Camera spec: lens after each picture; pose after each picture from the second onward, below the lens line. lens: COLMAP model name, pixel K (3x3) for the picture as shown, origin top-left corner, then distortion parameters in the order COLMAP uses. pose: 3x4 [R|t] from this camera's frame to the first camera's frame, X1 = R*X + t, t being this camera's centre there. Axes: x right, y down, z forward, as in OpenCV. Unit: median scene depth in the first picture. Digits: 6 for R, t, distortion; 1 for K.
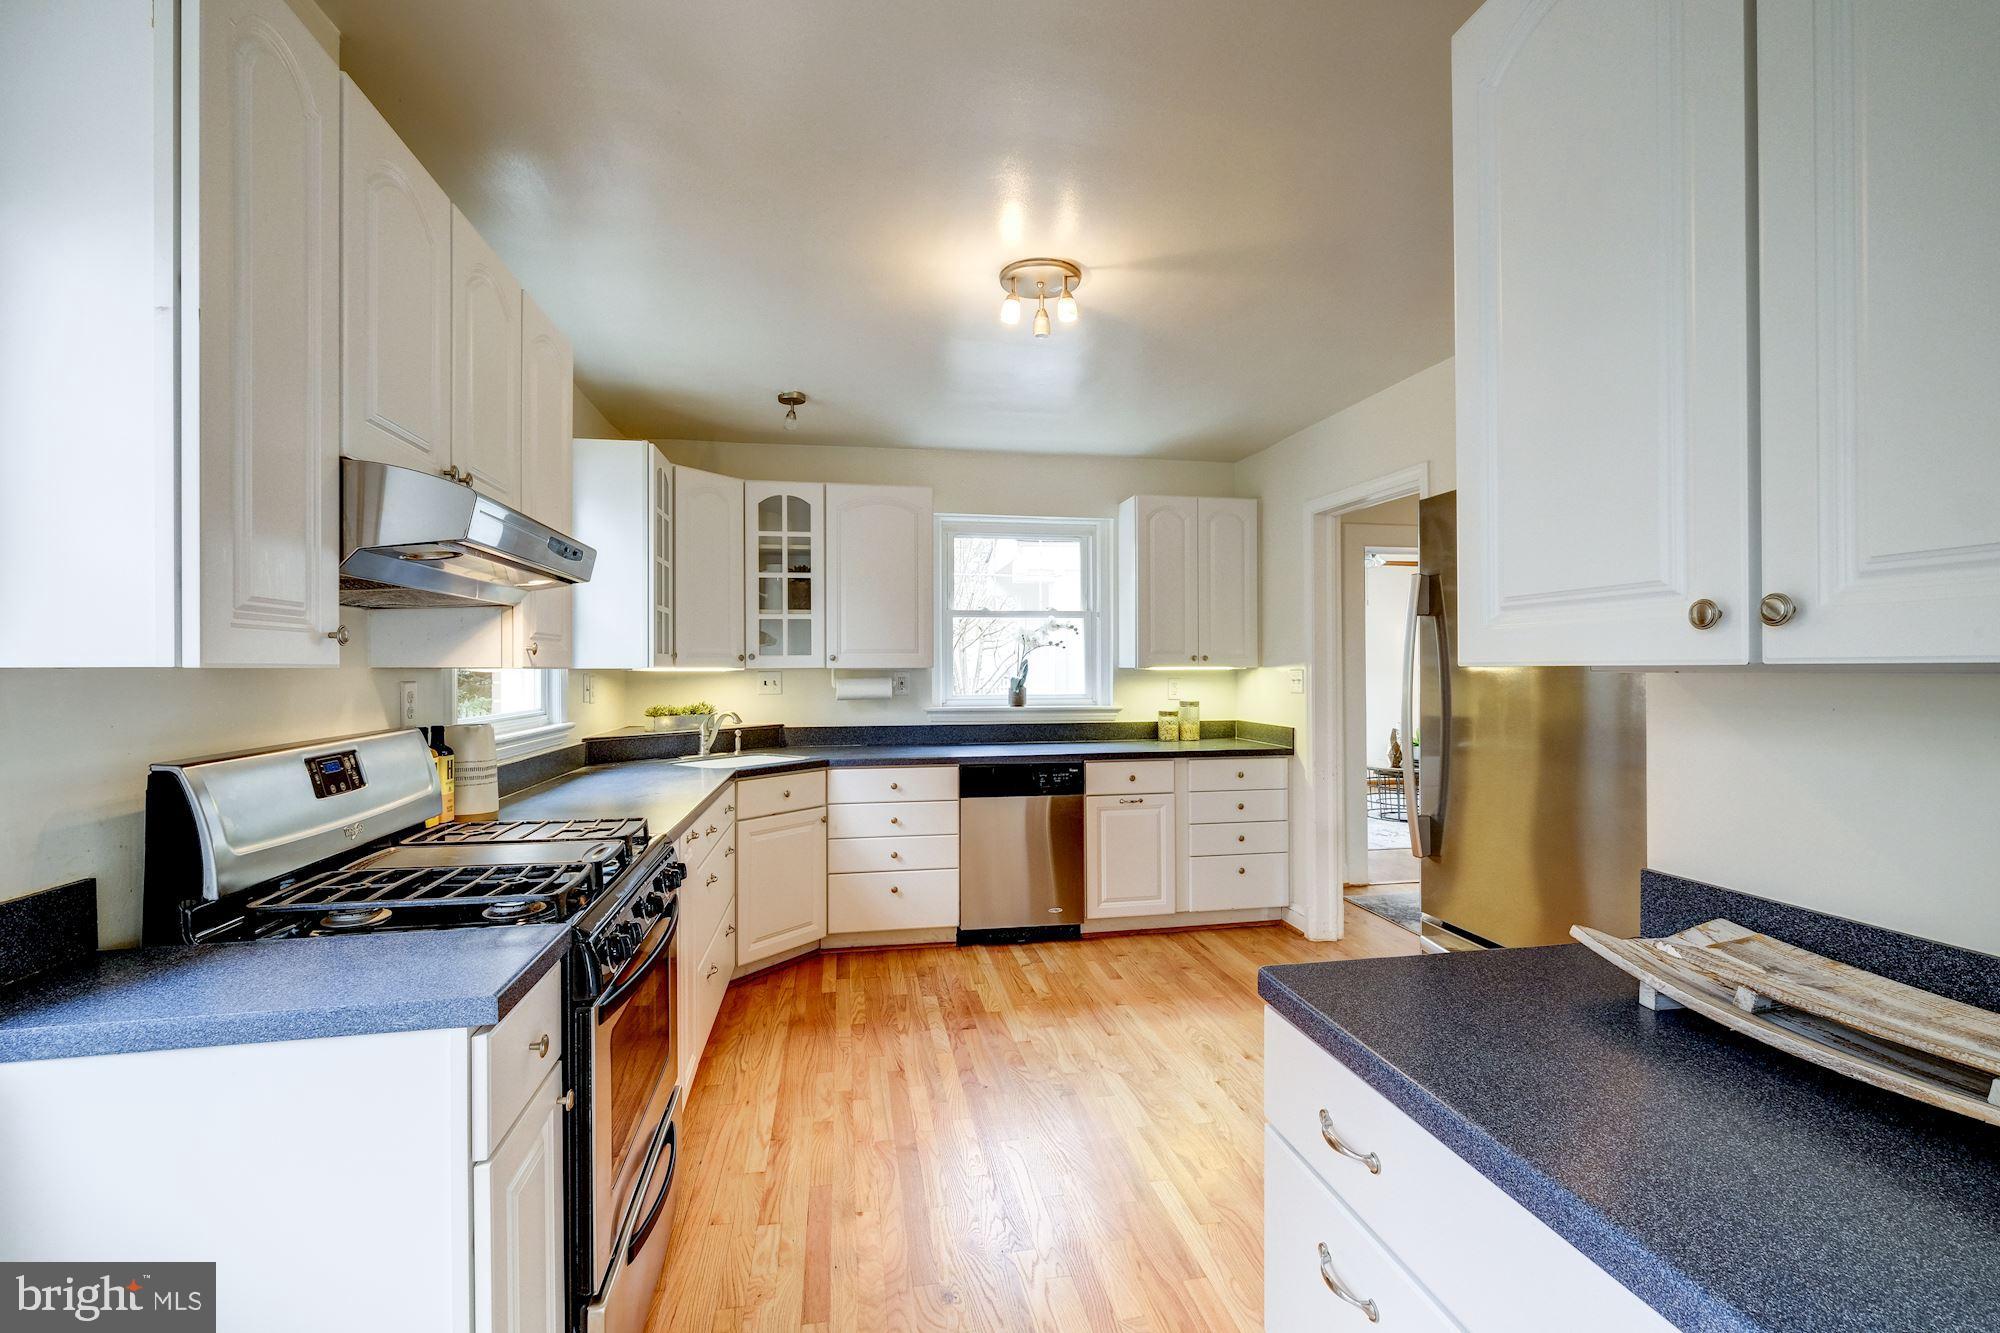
lens RADIAL K [[892.8, 0, 984.6], [0, 892.8, 668.4], [0, 0, 1]] dist [0.000985, 0.000181]
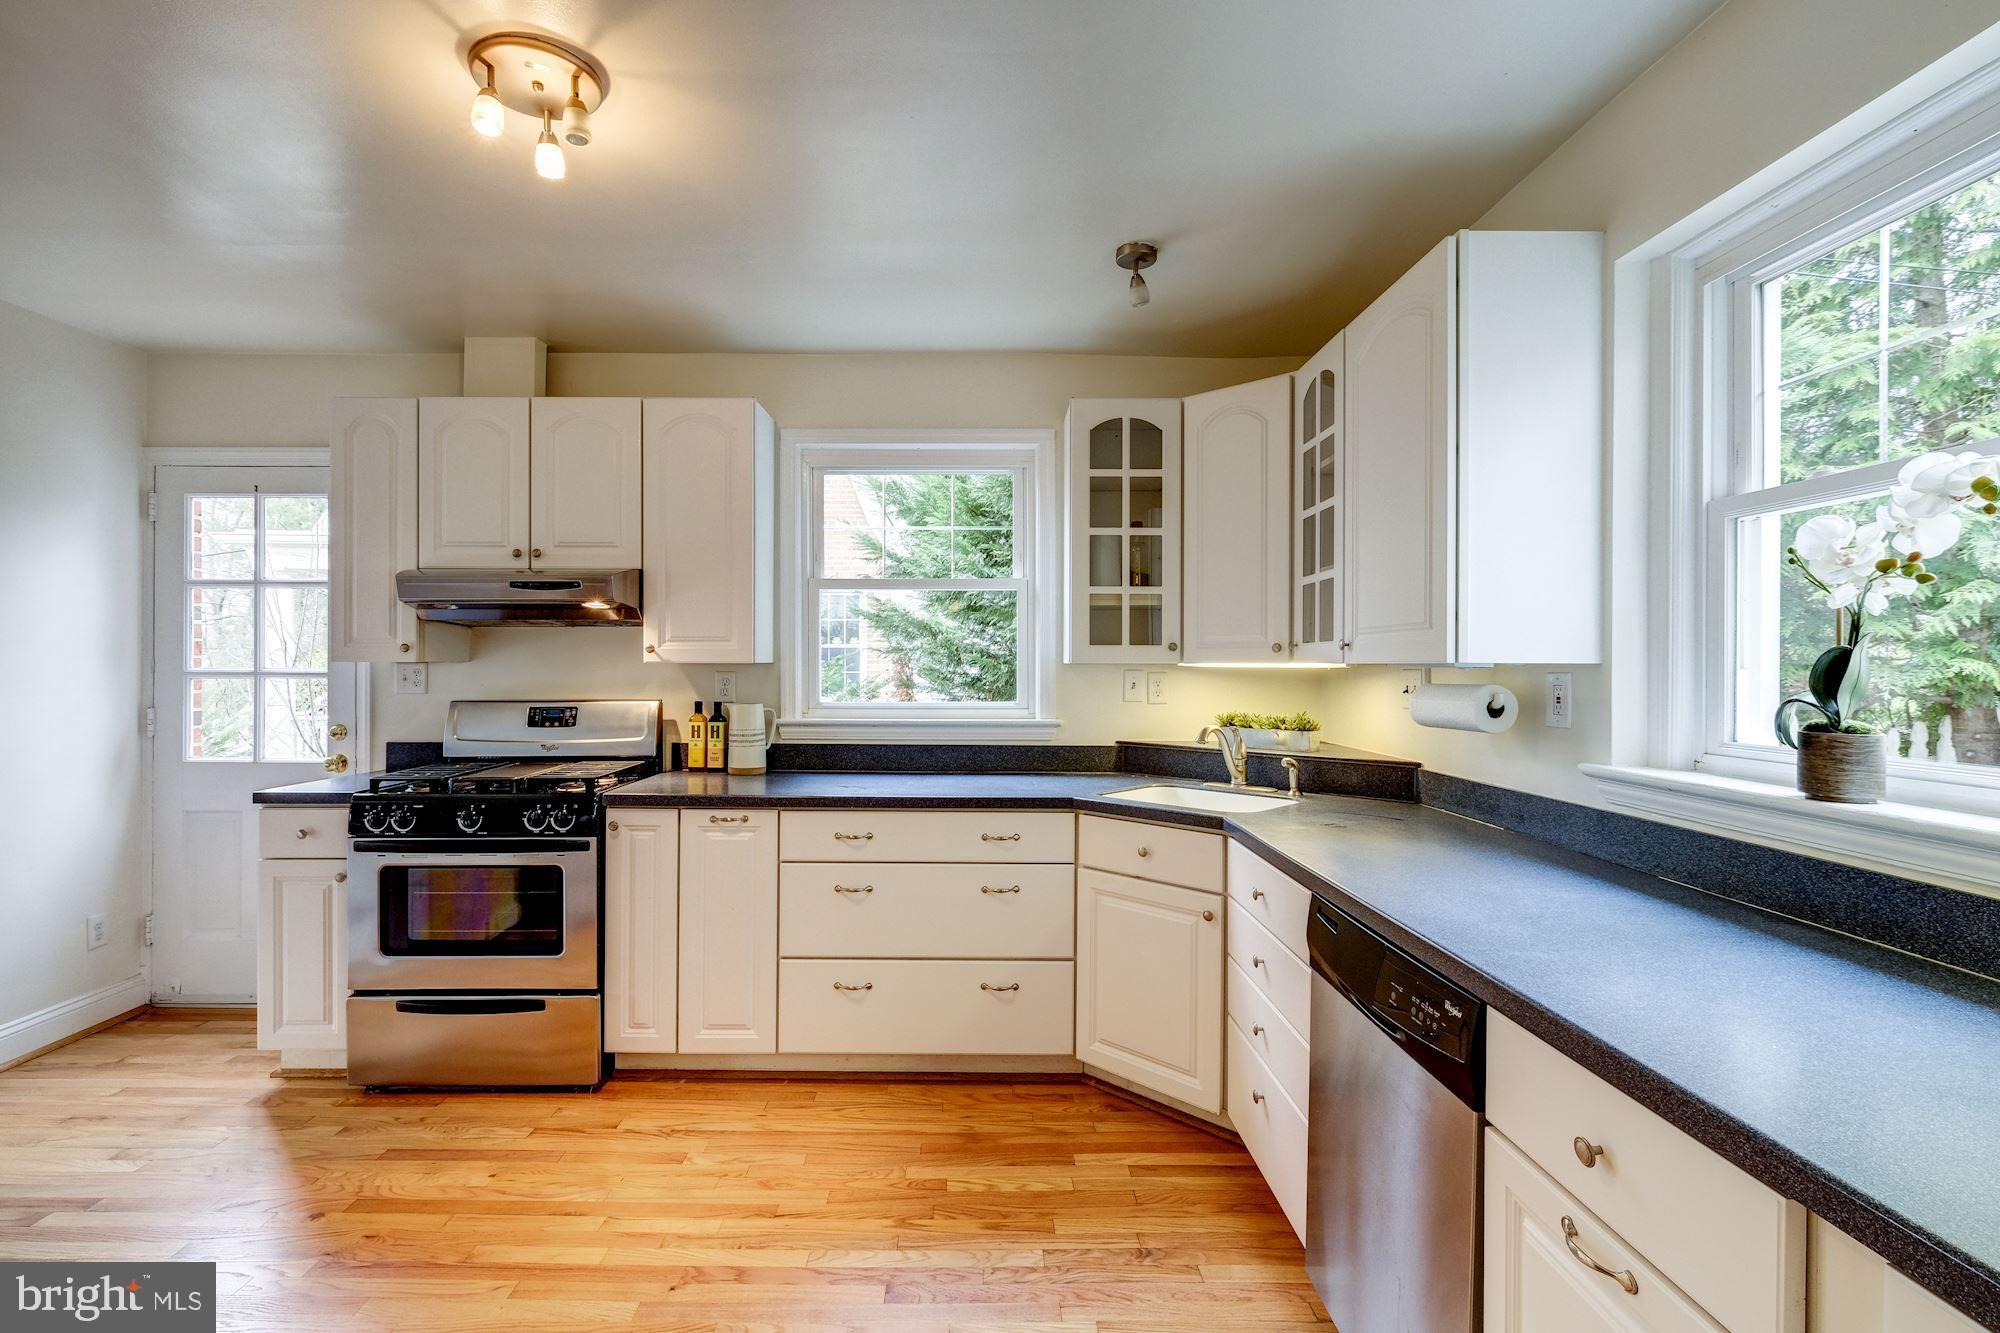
lens RADIAL K [[892.8, 0, 984.6], [0, 892.8, 668.4], [0, 0, 1]] dist [0.000985, 0.000181]
pose [[-0.162253, -0.002034, -0.986747, 0.925560], [-0.006068, 0.999981, -0.001063, 0.007484], [0.986731, 0.005815, -0.162262, 1.992881]]
